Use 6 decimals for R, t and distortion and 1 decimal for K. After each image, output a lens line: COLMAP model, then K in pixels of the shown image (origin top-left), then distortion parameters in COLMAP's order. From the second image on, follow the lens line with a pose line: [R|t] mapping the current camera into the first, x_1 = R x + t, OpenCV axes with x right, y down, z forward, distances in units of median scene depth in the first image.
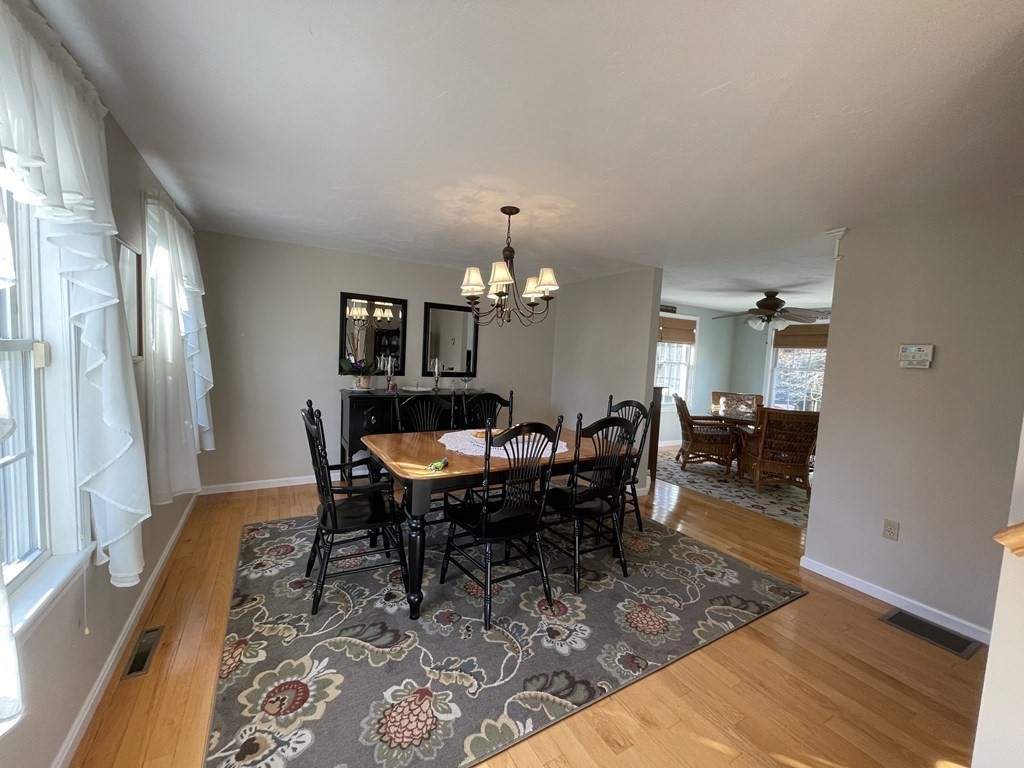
lens RADIAL K [[412.6, 0, 512.0], [0, 412.6, 384.0], [0, 0, 1]] dist [0.001317, -0.000078]
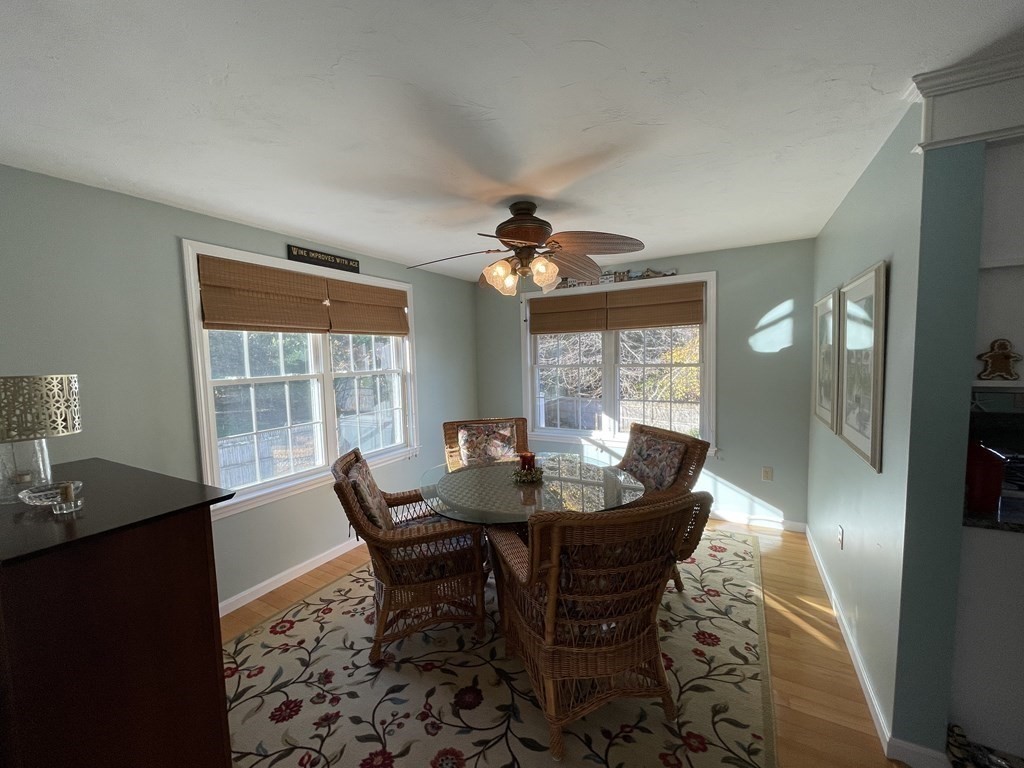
lens RADIAL K [[412.6, 0, 512.0], [0, 412.6, 384.0], [0, 0, 1]] dist [0.001317, -0.000078]
pose [[0.852895, -0.107895, 0.510812, 0.305273], [0.107524, 0.993739, 0.030368, -0.037311], [-0.510890, 0.029024, 0.859156, 0.517816]]
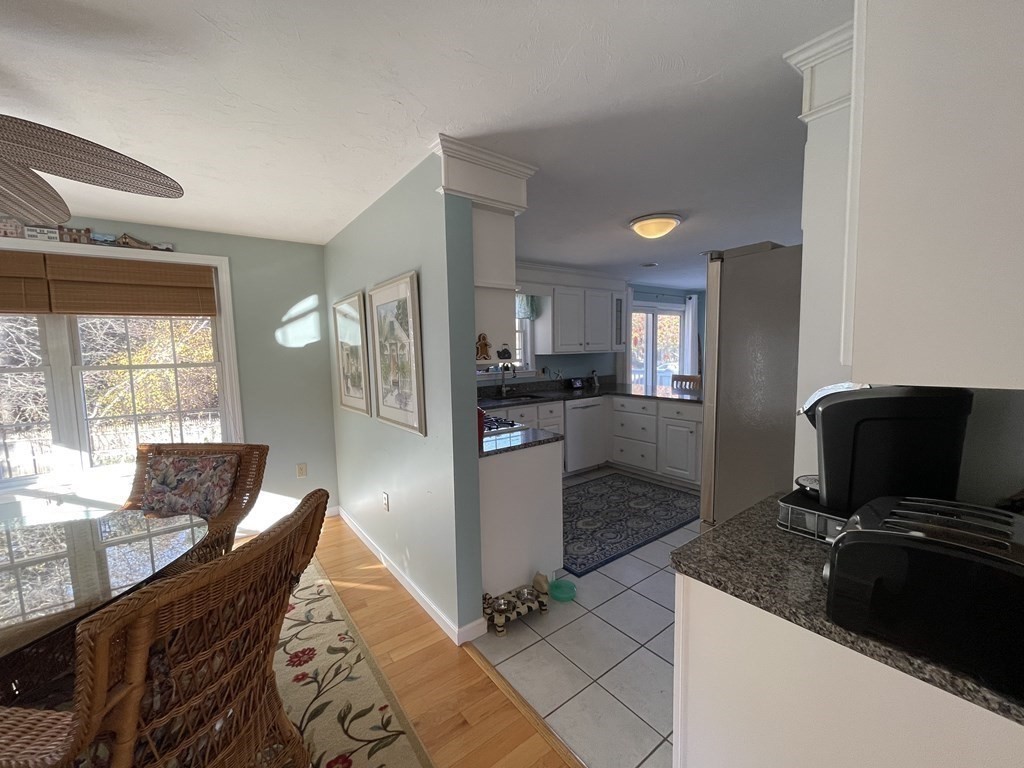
lens RADIAL K [[412.6, 0, 512.0], [0, 412.6, 384.0], [0, 0, 1]] dist [0.001317, -0.000078]
pose [[-0.115822, -0.131443, 0.984534, 0.298606], [0.093374, 0.985375, 0.142540, -0.031637], [-0.988871, 0.108439, -0.101855, 0.587960]]
